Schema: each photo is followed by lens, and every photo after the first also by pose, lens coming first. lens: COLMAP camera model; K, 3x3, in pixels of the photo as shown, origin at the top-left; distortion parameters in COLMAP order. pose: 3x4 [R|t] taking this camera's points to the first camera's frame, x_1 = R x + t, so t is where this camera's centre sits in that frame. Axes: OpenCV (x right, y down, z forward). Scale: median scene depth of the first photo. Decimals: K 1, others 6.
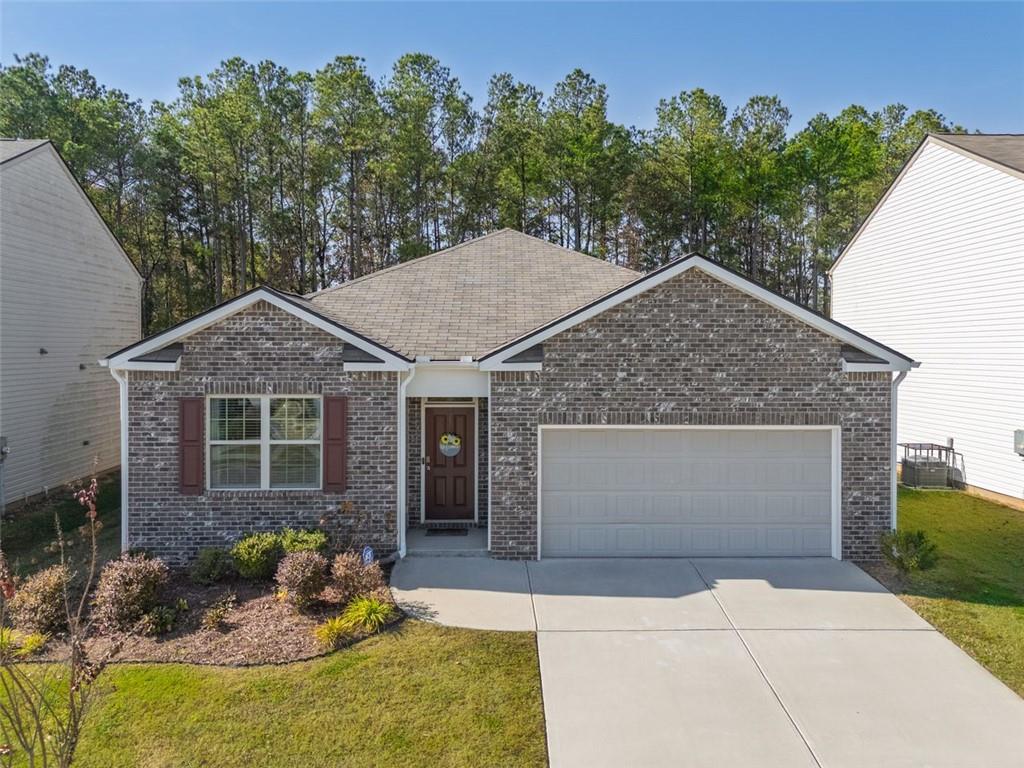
lens RADIAL K [[755.5, 0, 514.8], [0, 755.5, 364.4], [0, 0, 1]] dist [0.068477, -0.080040]
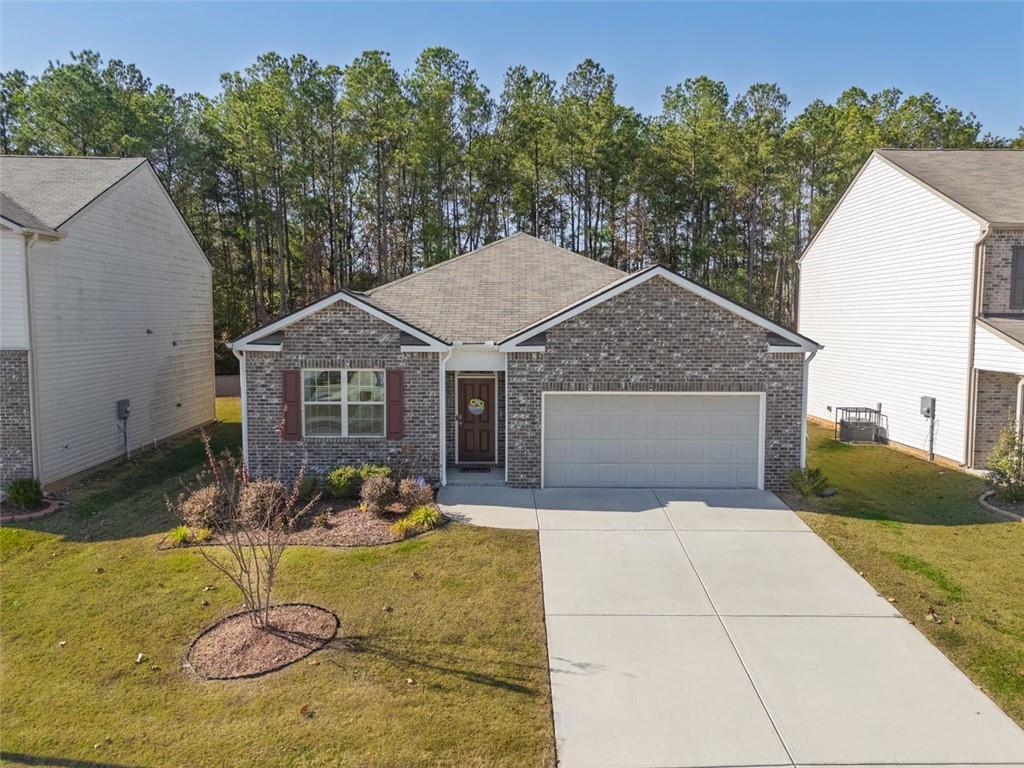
lens RADIAL K [[741.0, 0, 512.0], [0, 741.0, 384.0], [0, 0, 1]] dist [0.079149, -0.072427]
pose [[0.999728, 0.002631, -0.023180, 0.007470], [-0.001063, 0.997727, 0.067378, -0.023227], [0.023304, -0.067335, 0.997458, -0.334861]]
